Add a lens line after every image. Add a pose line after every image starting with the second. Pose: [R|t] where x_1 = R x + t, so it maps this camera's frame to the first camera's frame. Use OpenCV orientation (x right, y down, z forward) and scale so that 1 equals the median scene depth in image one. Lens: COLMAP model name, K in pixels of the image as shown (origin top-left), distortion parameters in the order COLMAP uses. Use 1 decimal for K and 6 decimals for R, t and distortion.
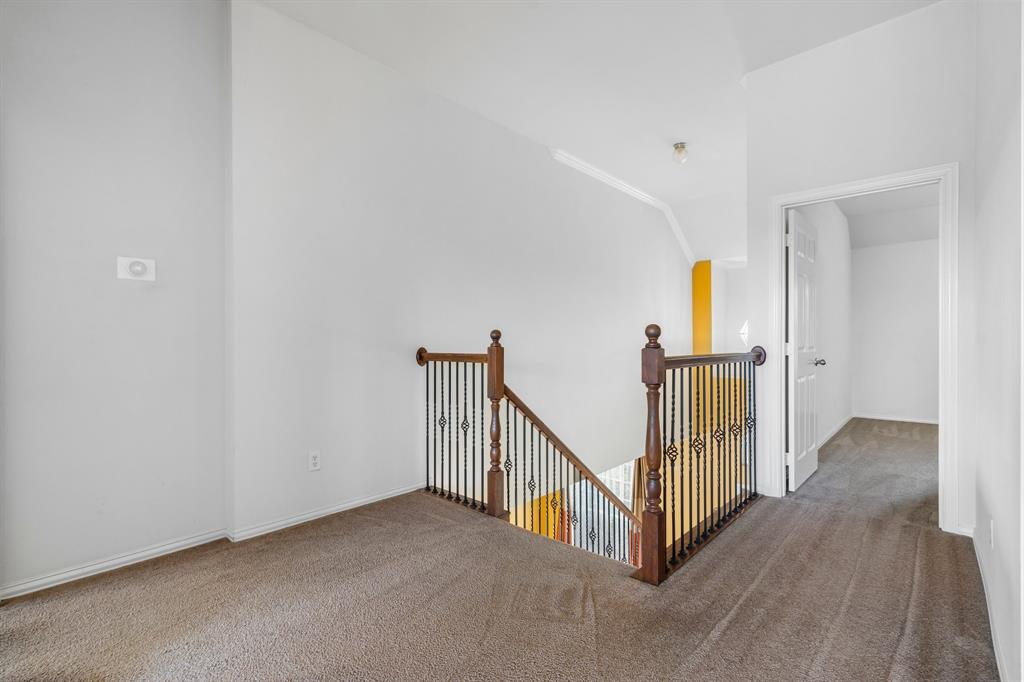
lens RADIAL K [[466.0, 0, 511.8], [0, 466.0, 346.0], [0, 0, 1]] dist [0.004312, 0.000011]
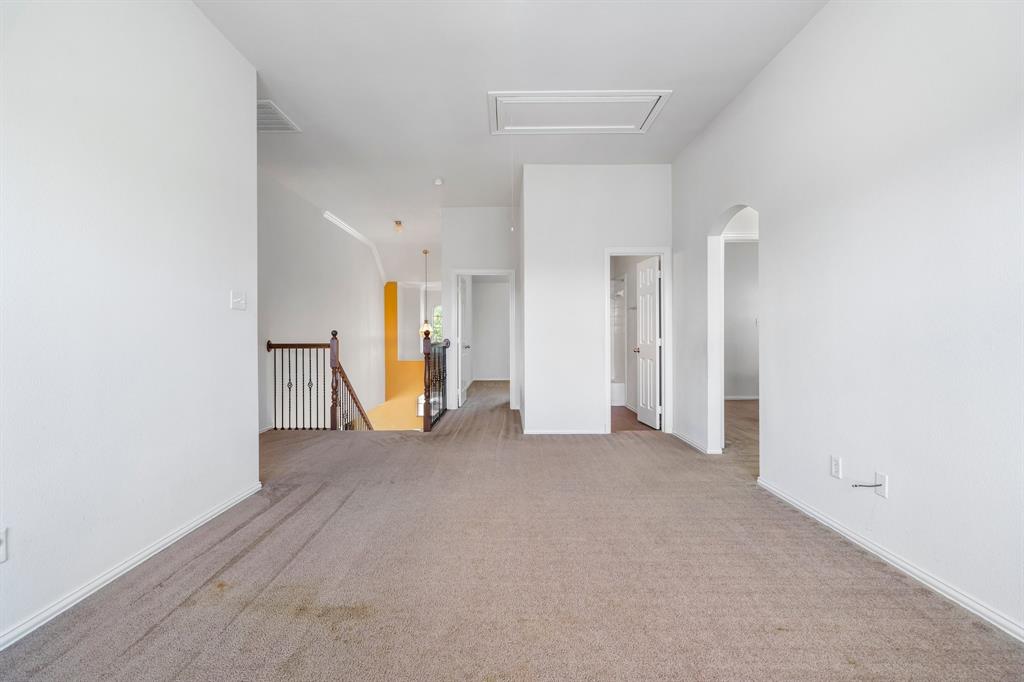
lens RADIAL K [[466.0, 0, 511.3], [0, 466.0, 339.4], [0, 0, 1]] dist [0.004312, 0.000011]
pose [[0.736510, -0.001923, 0.676424, -0.678333], [0.003367, 0.999994, -0.000823, 0.004724], [-0.676418, 0.002884, 0.736512, -0.743270]]
